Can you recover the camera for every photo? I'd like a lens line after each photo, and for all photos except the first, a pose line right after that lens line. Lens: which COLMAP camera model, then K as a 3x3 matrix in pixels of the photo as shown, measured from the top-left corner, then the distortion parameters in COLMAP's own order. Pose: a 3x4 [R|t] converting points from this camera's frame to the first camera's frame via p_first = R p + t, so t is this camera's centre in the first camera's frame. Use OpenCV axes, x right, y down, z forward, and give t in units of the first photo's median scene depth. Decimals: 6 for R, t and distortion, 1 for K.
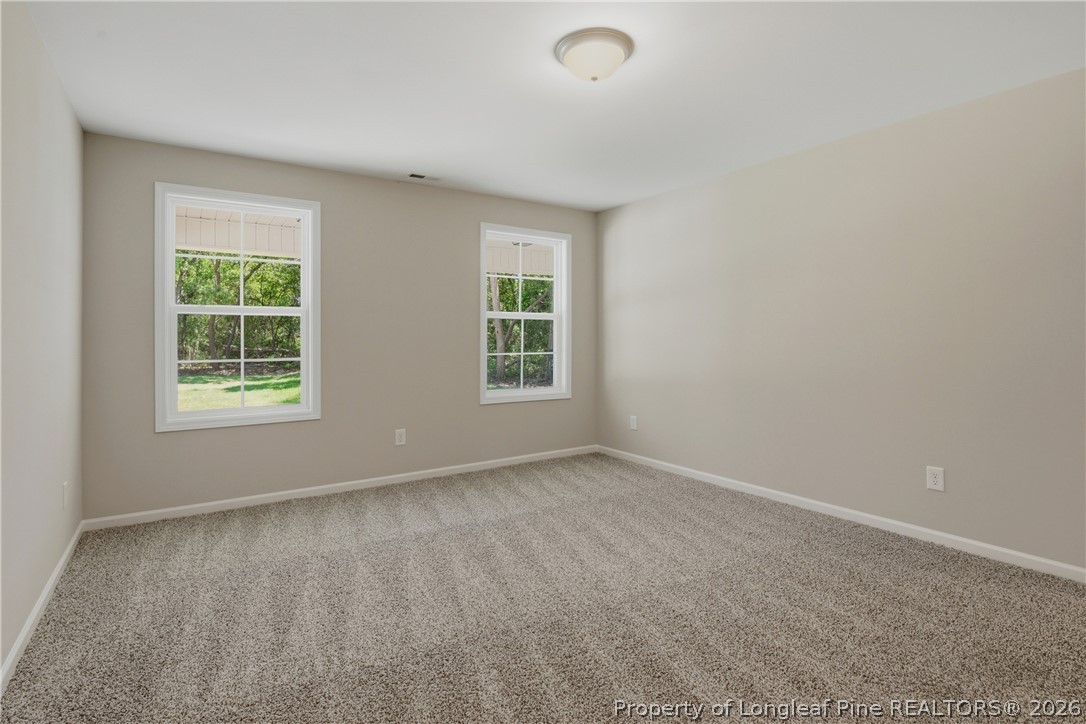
lens RADIAL K [[526.0, 0, 540.0], [0, 526.0, 346.0], [0, 0, 1]] dist [-0.033834, 0.000049]
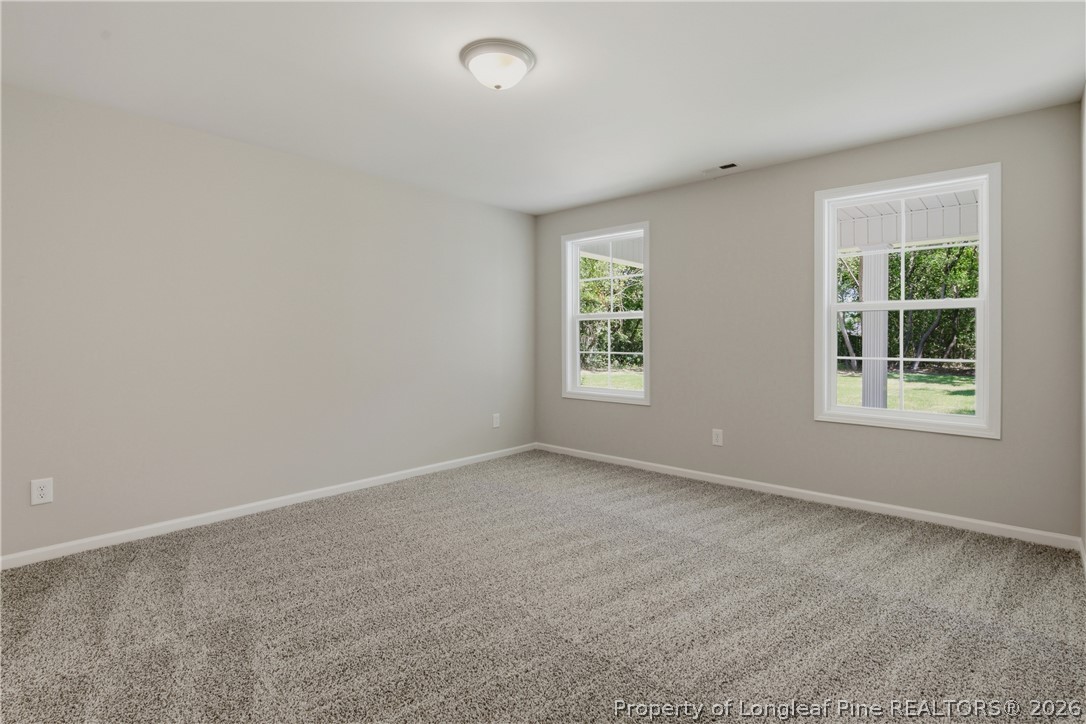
lens RADIAL K [[530.1, 0, 543.8], [0, 530.1, 337.8], [0, 0, 1]] dist [0.022989, -0.000312]
pose [[0.264859, 0.005863, -0.964269, 0.606590], [-0.014550, 0.999892, 0.002083, -0.009883], [0.964177, 0.013479, 0.264916, 0.417723]]
